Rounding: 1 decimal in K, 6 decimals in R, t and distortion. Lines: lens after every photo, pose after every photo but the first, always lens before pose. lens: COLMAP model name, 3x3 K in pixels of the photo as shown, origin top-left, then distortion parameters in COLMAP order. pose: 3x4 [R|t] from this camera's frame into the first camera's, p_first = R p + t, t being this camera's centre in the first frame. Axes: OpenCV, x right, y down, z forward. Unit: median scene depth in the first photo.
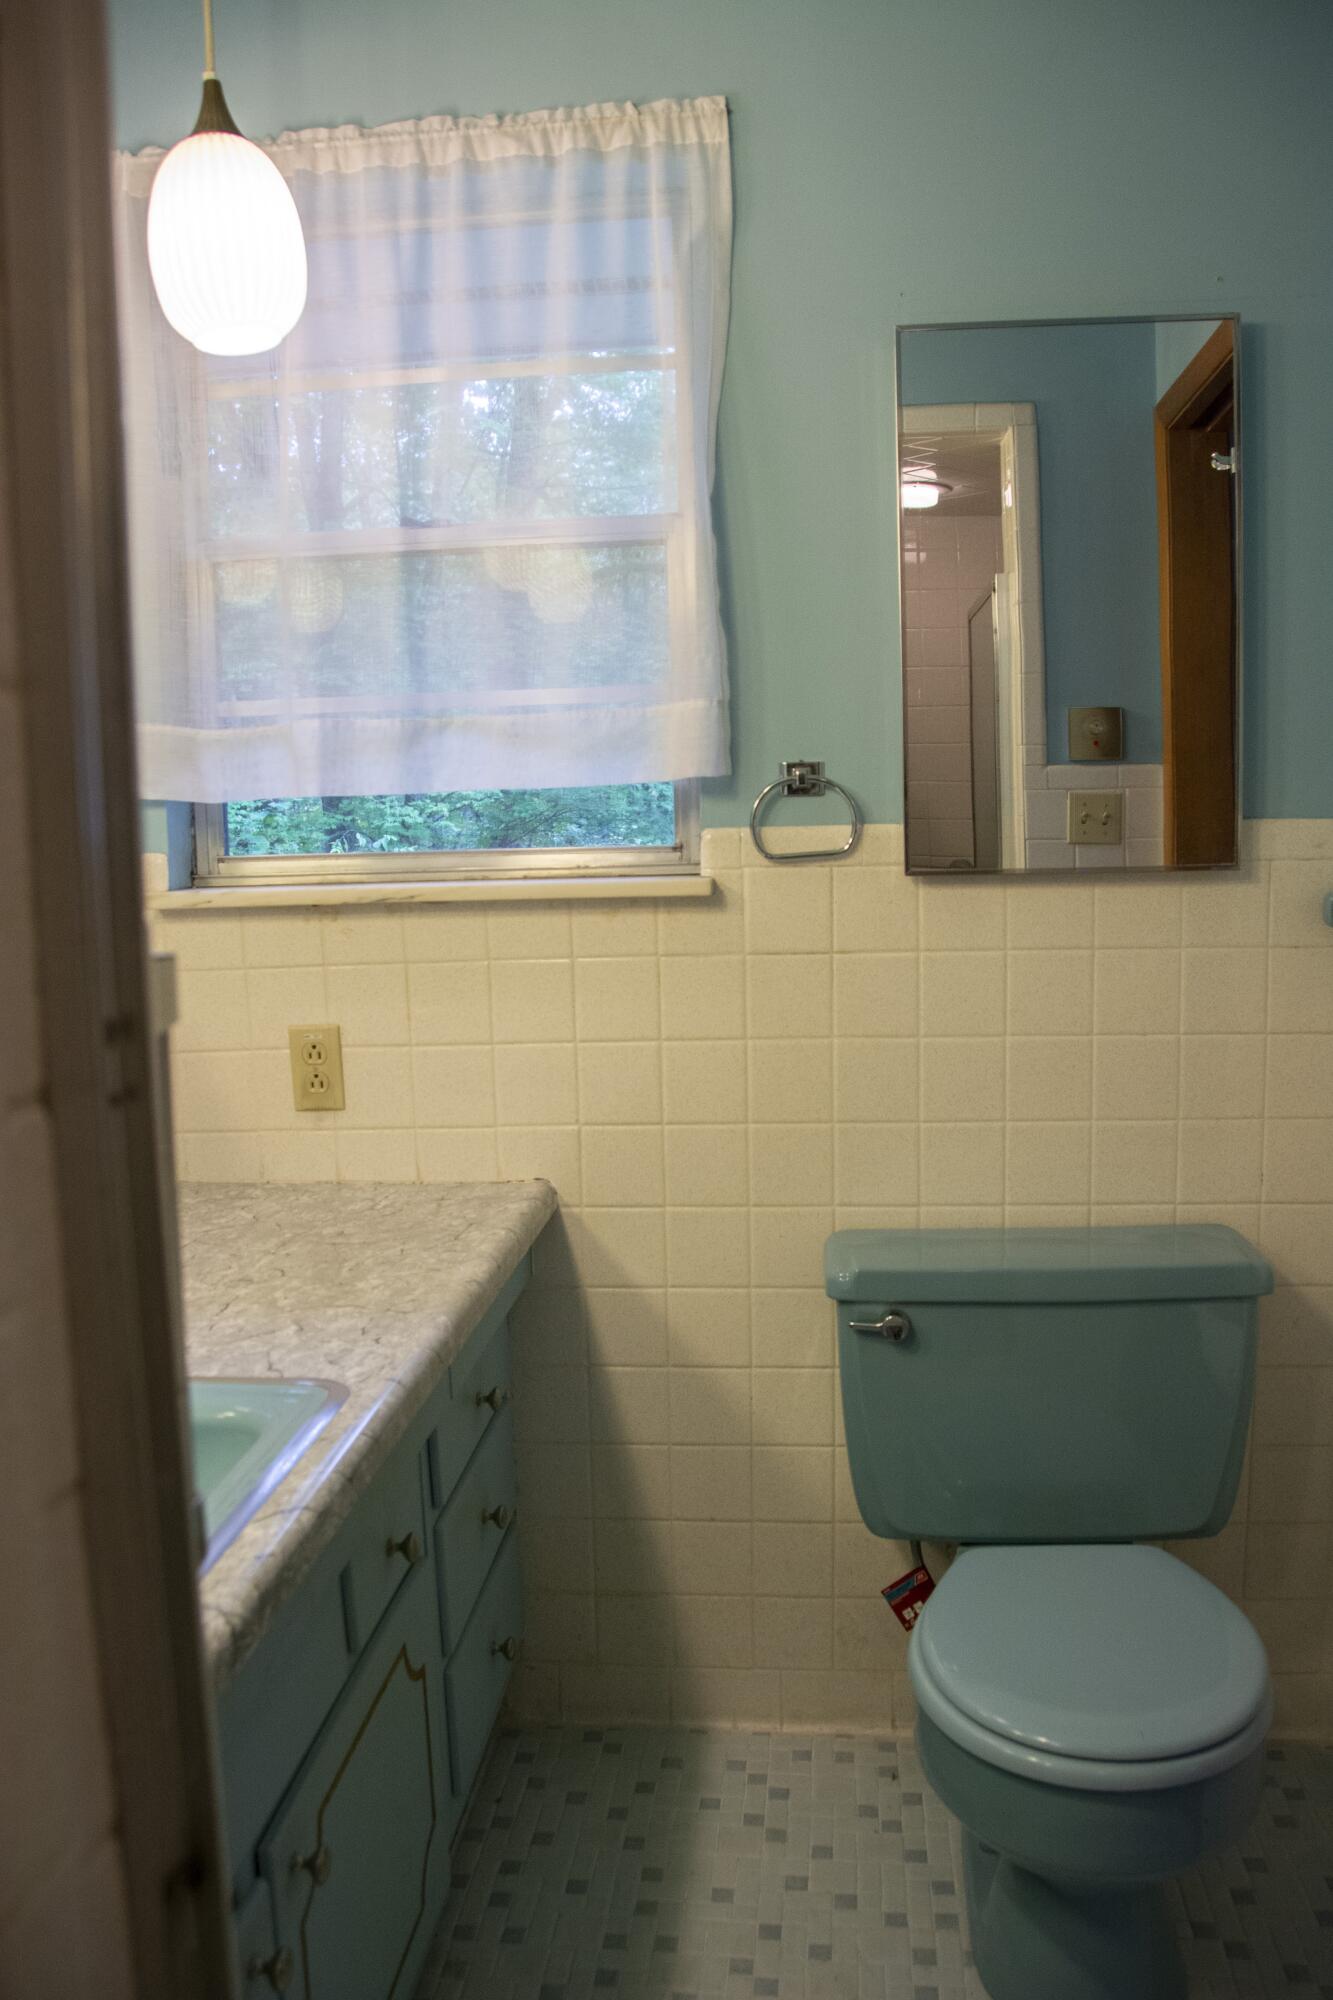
lens RADIAL K [[1564.8, 0, 669.6], [0, 1564.8, 1021.9], [0, 0, 1]] dist [-0.162559, 0.123532]
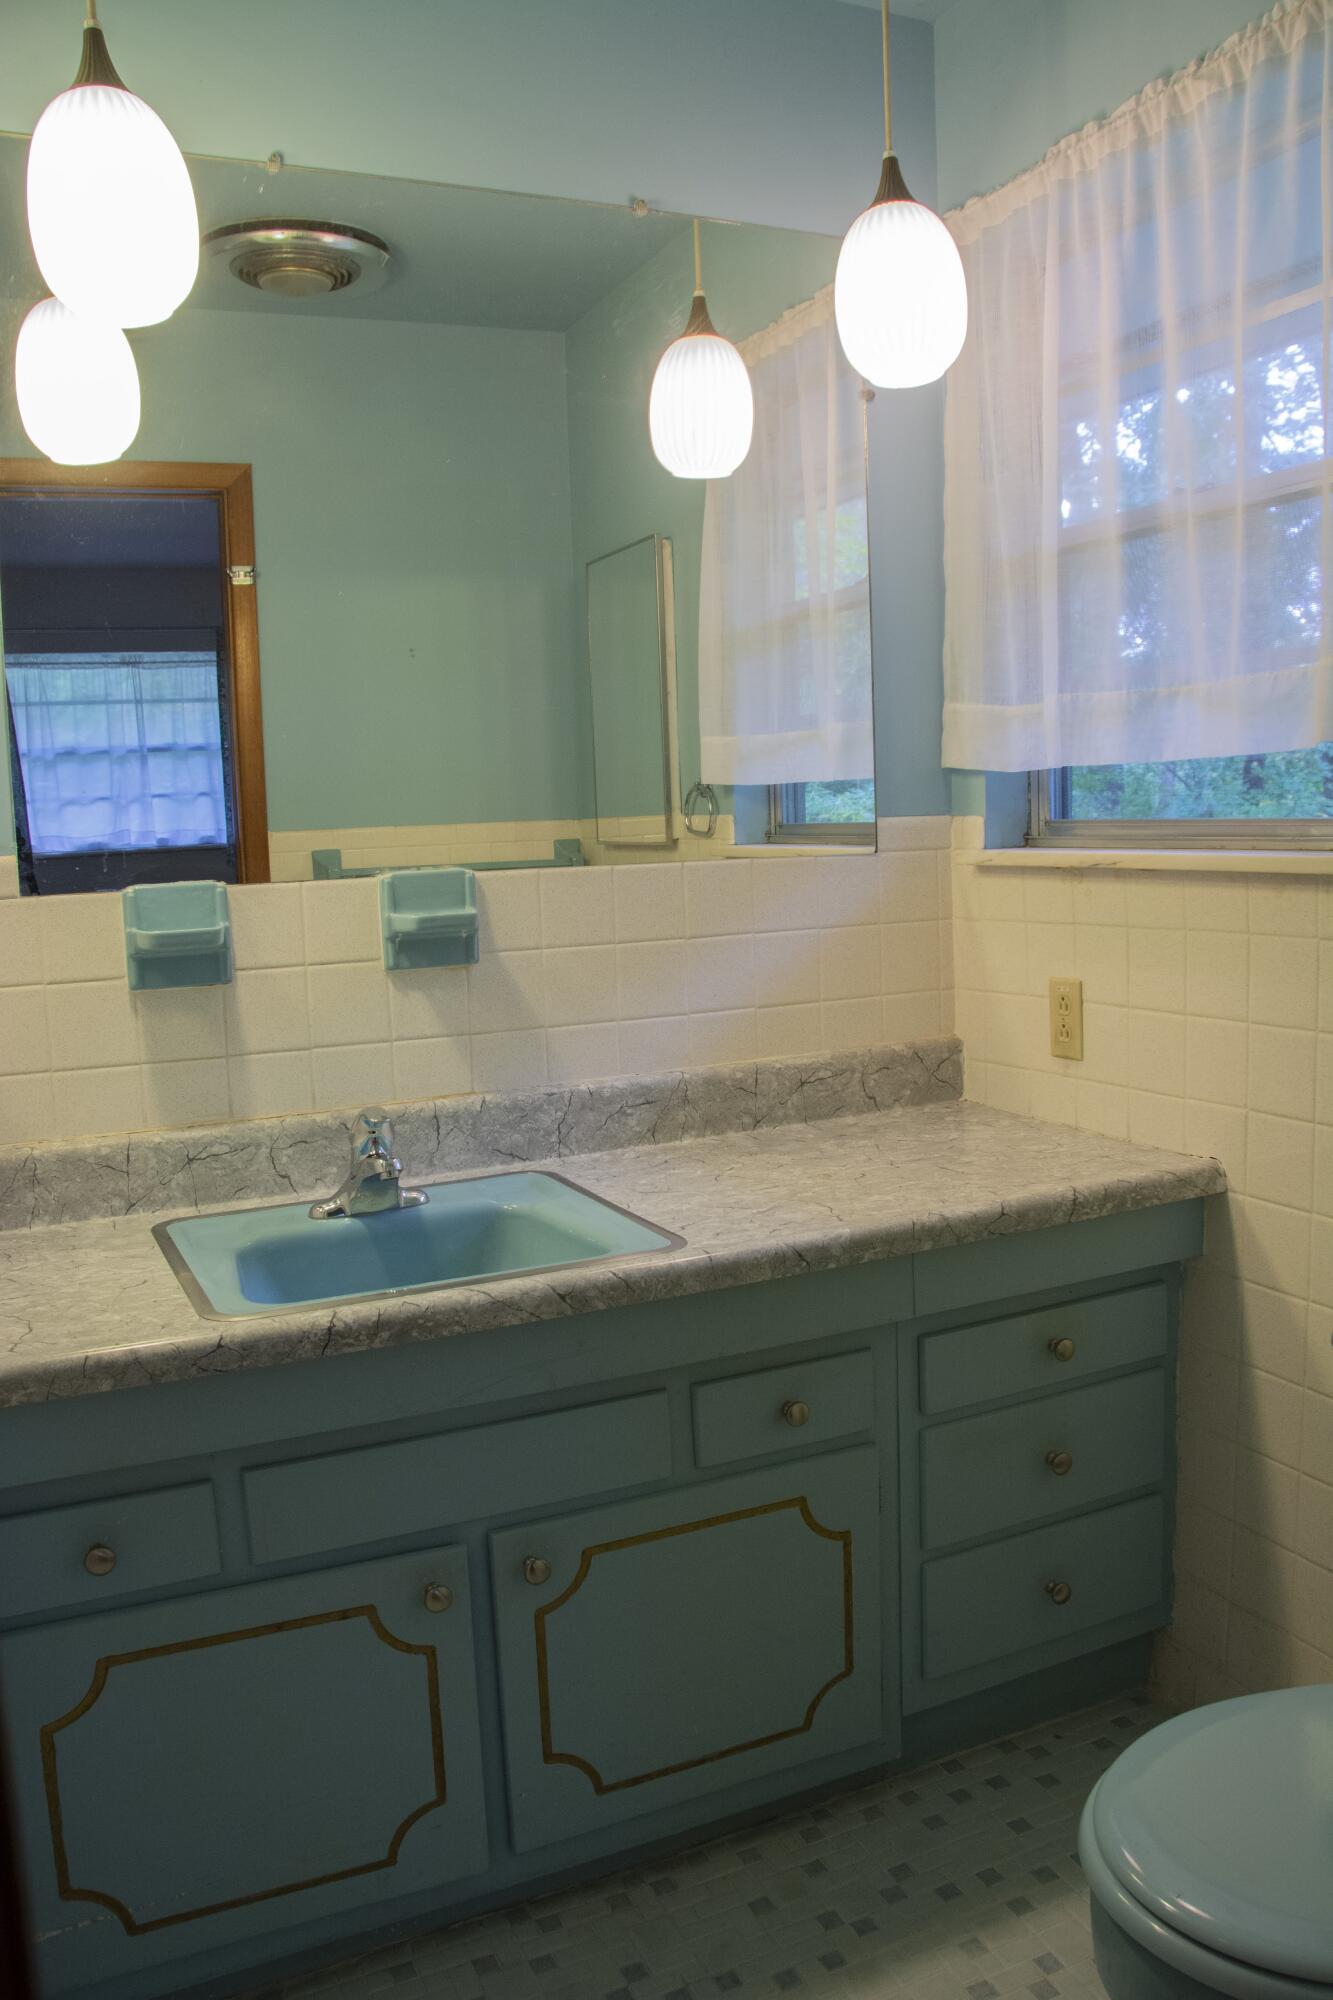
lens RADIAL K [[1564.8, 0, 669.6], [0, 1564.8, 1021.9], [0, 0, 1]] dist [-0.162559, 0.123532]
pose [[0.507991, 0.119513, -0.853031, 0.600625], [-0.088145, 0.992341, 0.086539, -0.040225], [0.856840, 0.031230, 0.514635, 0.230999]]
